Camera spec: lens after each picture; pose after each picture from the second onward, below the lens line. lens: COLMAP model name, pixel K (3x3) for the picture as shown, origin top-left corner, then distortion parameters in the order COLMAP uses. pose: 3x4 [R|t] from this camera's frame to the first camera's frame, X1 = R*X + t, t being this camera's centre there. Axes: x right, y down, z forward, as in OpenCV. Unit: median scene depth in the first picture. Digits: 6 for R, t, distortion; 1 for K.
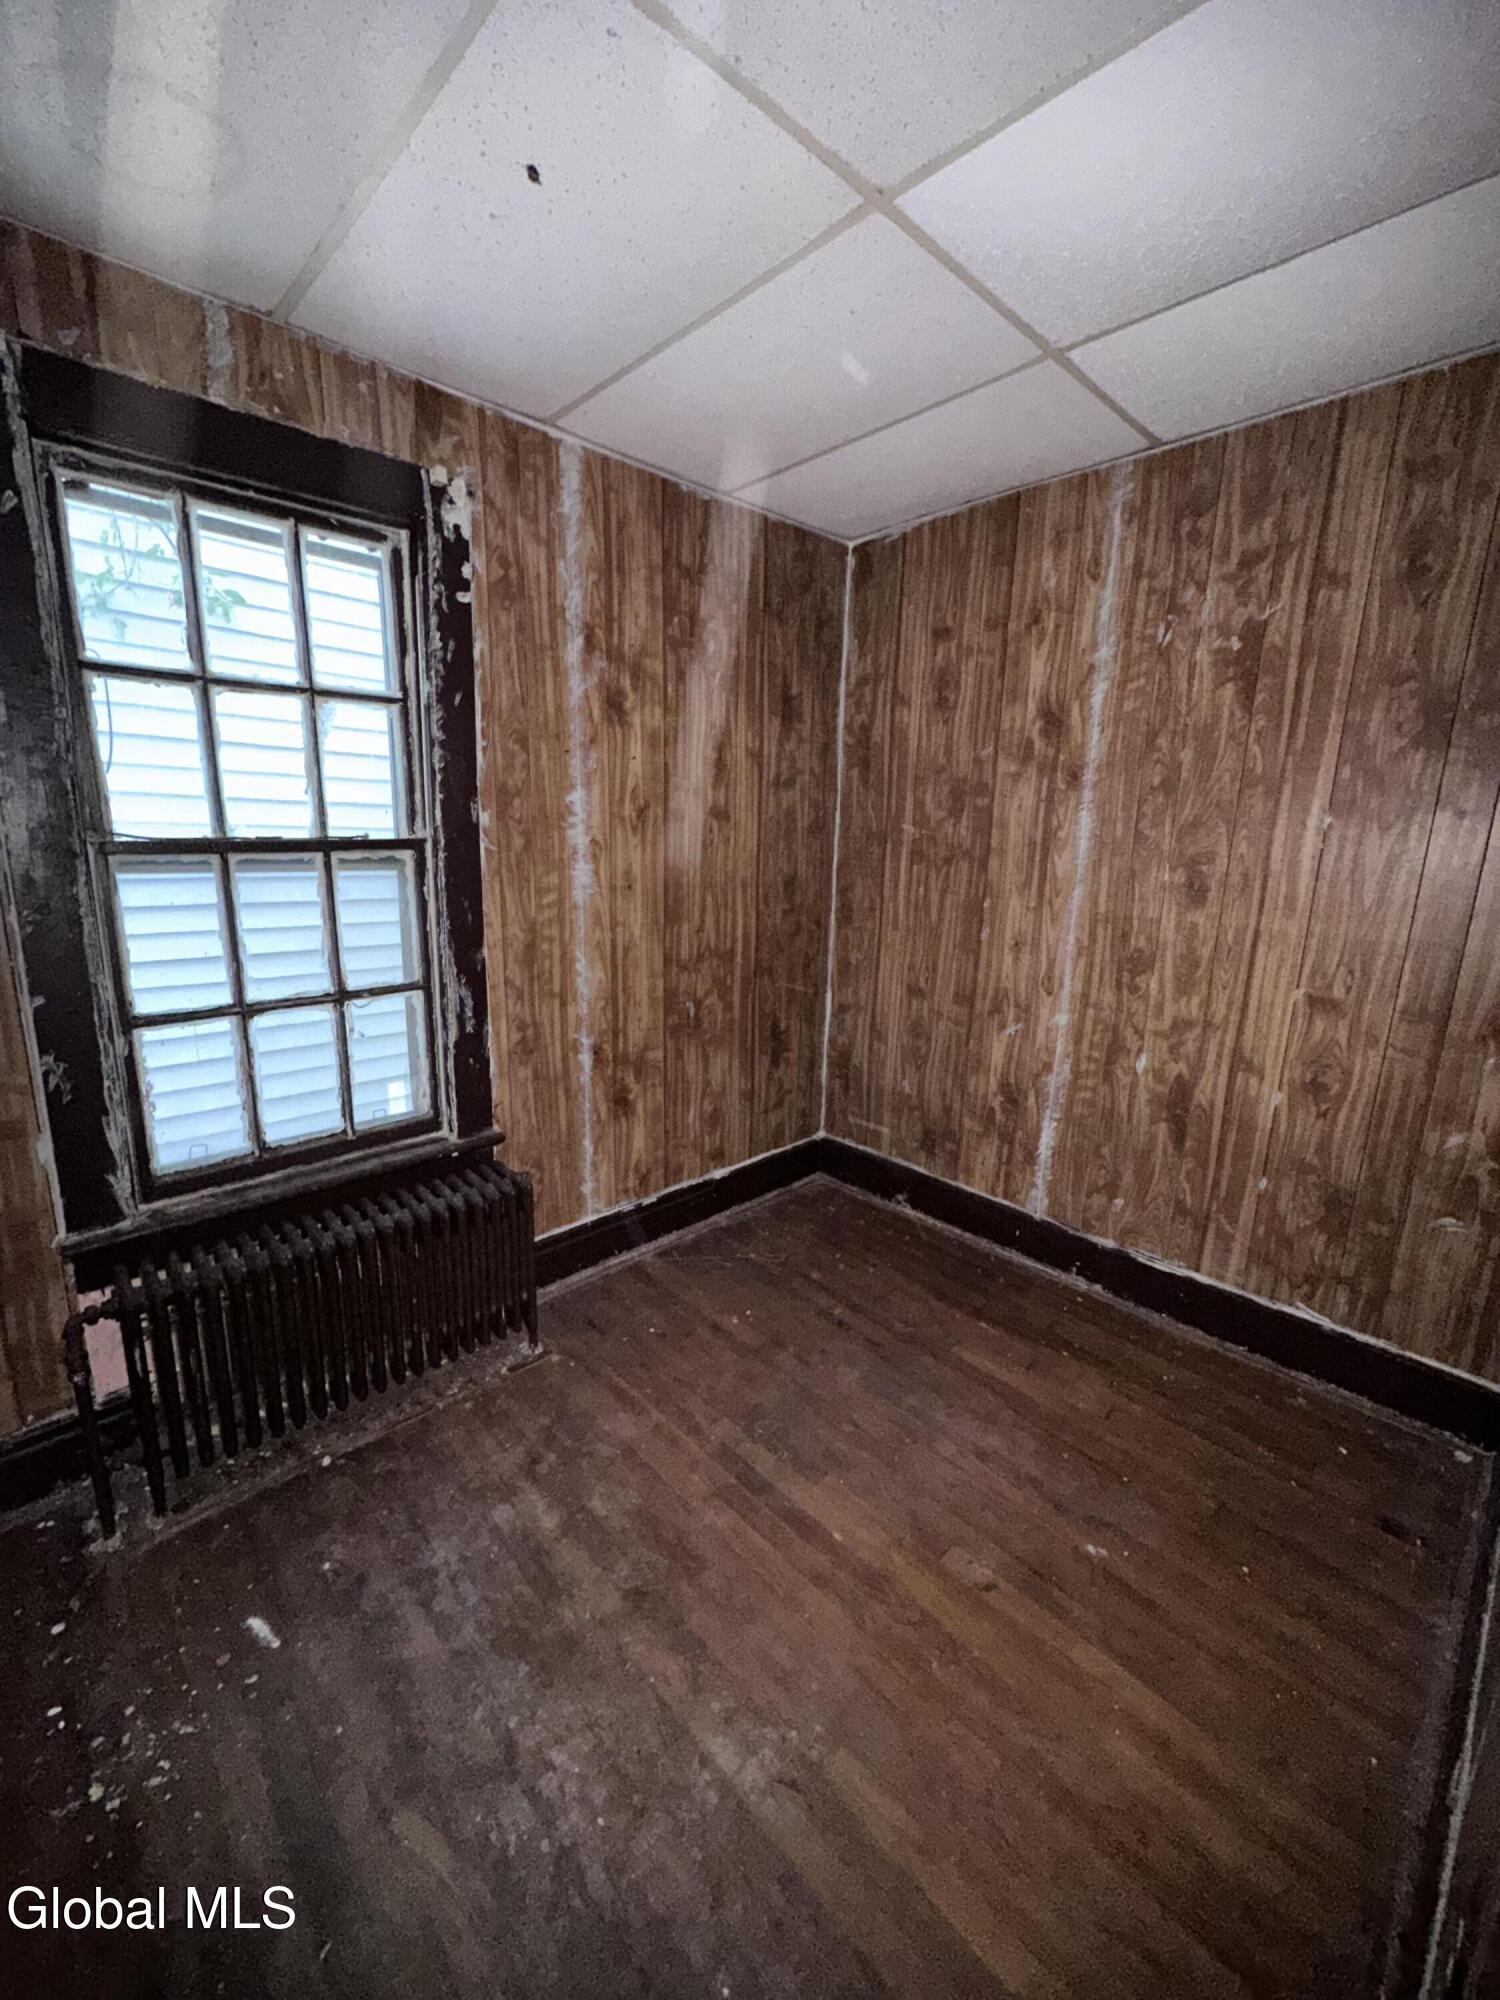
lens RADIAL K [[799.8, 0, 742.6], [0, 799.8, 996.0], [0, 0, 1]] dist [-0.010323, 0.000881]
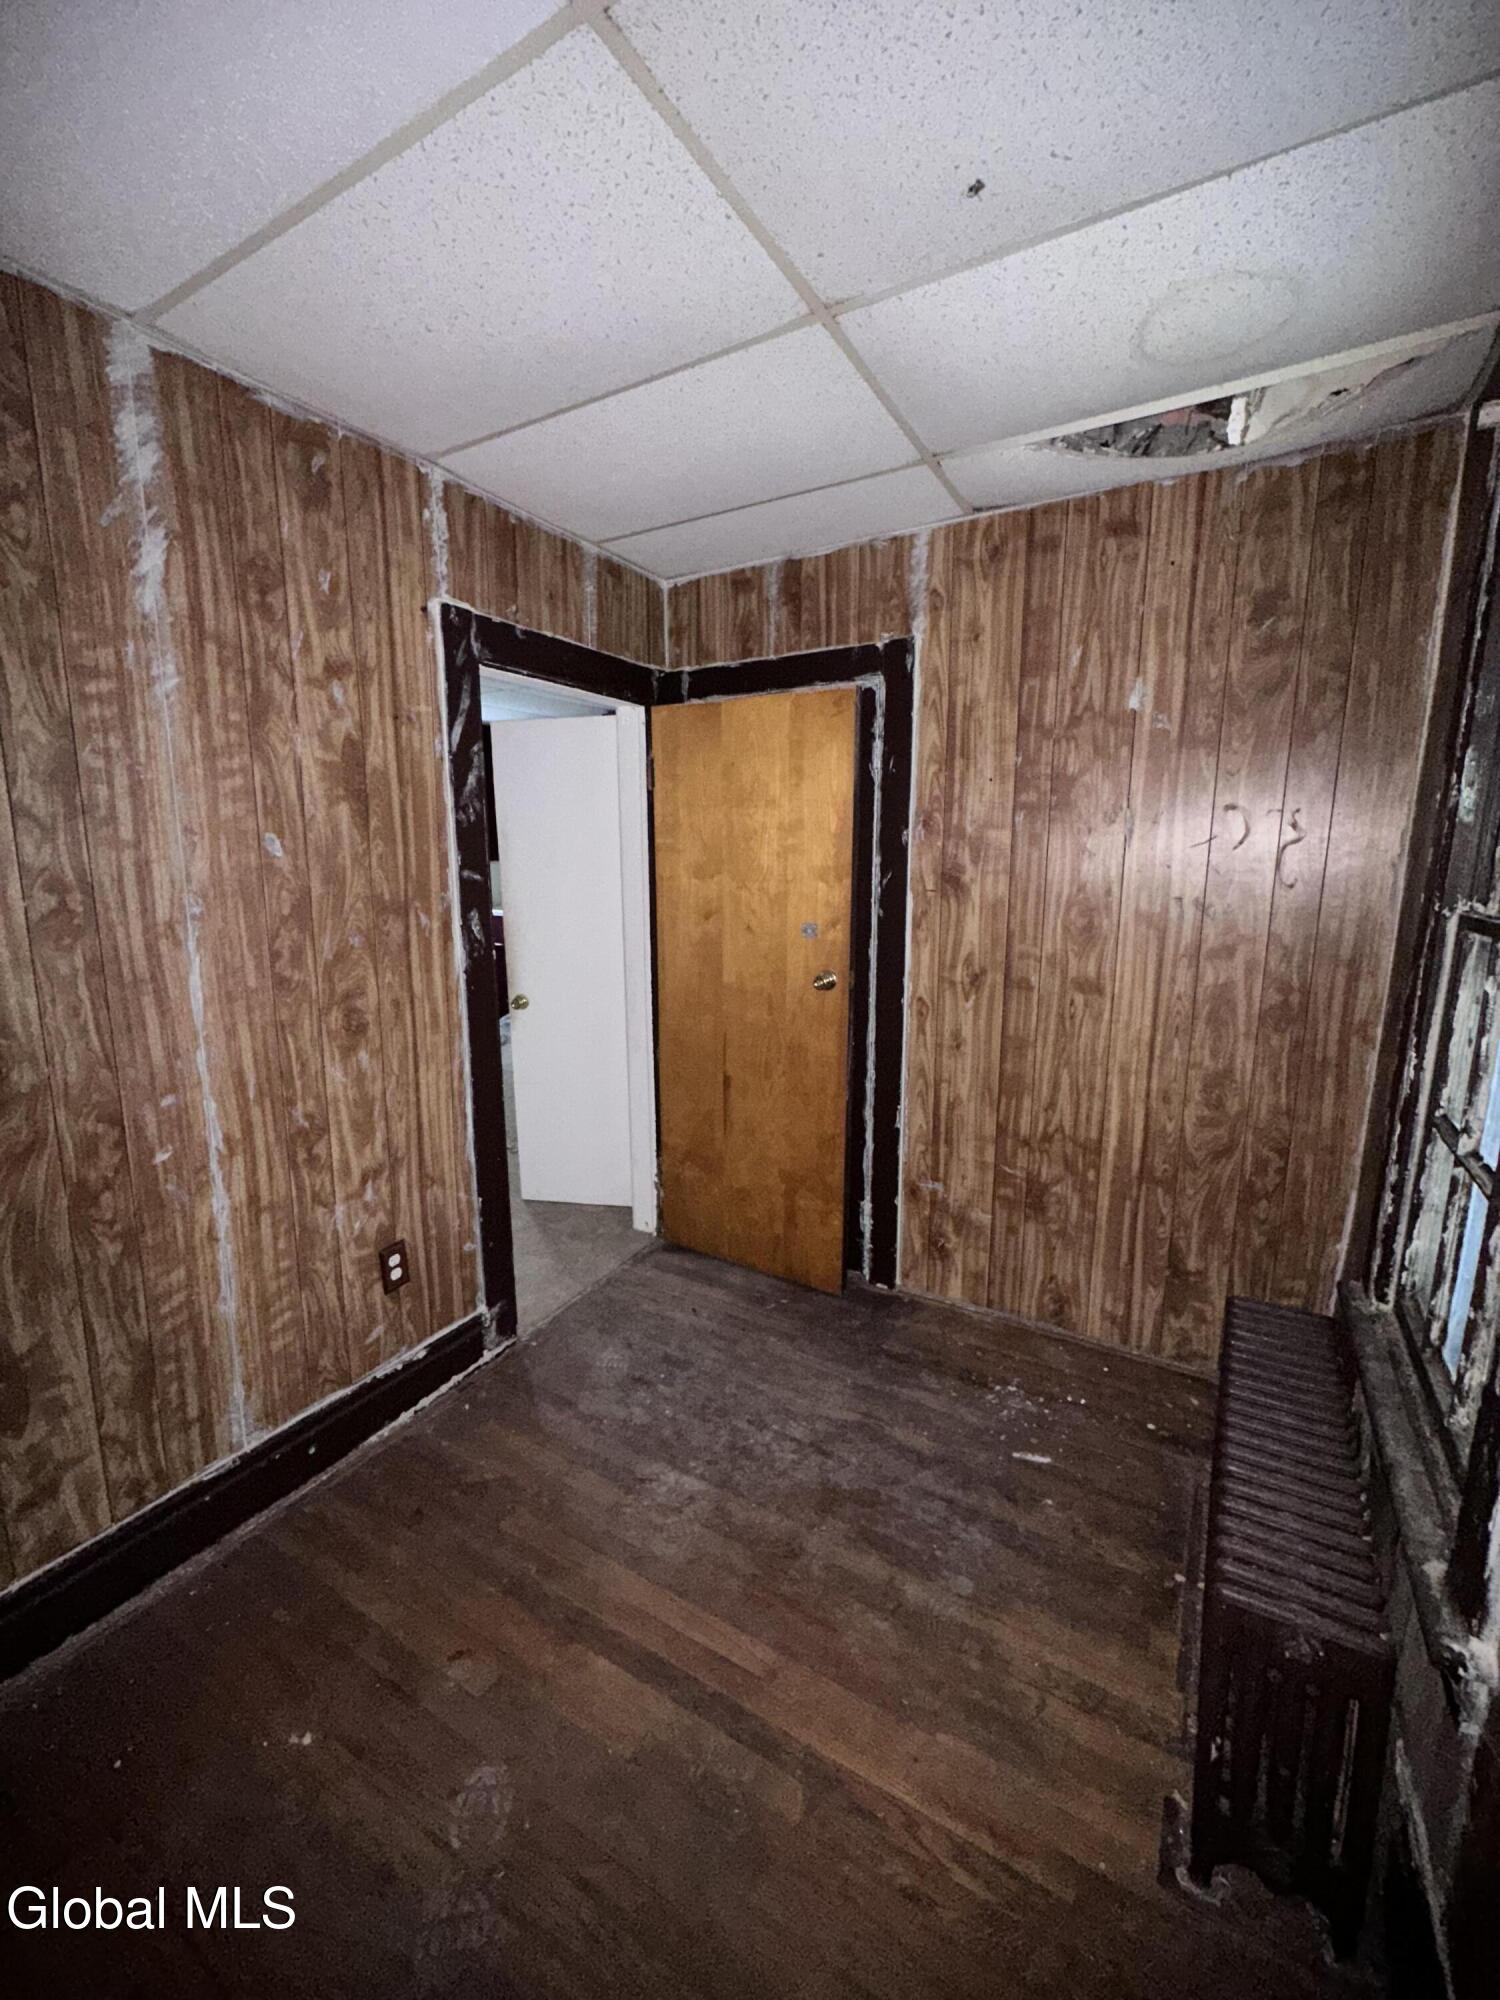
lens RADIAL K [[799.8, 0, 744.1], [0, 799.8, 1000.5], [0, 0, 1]] dist [-0.010323, 0.000881]
pose [[-0.279059, -0.188578, 0.941576, -0.392898], [0.200883, 0.947369, 0.249275, -0.303302], [-0.939027, 0.258709, -0.226489, 0.804234]]
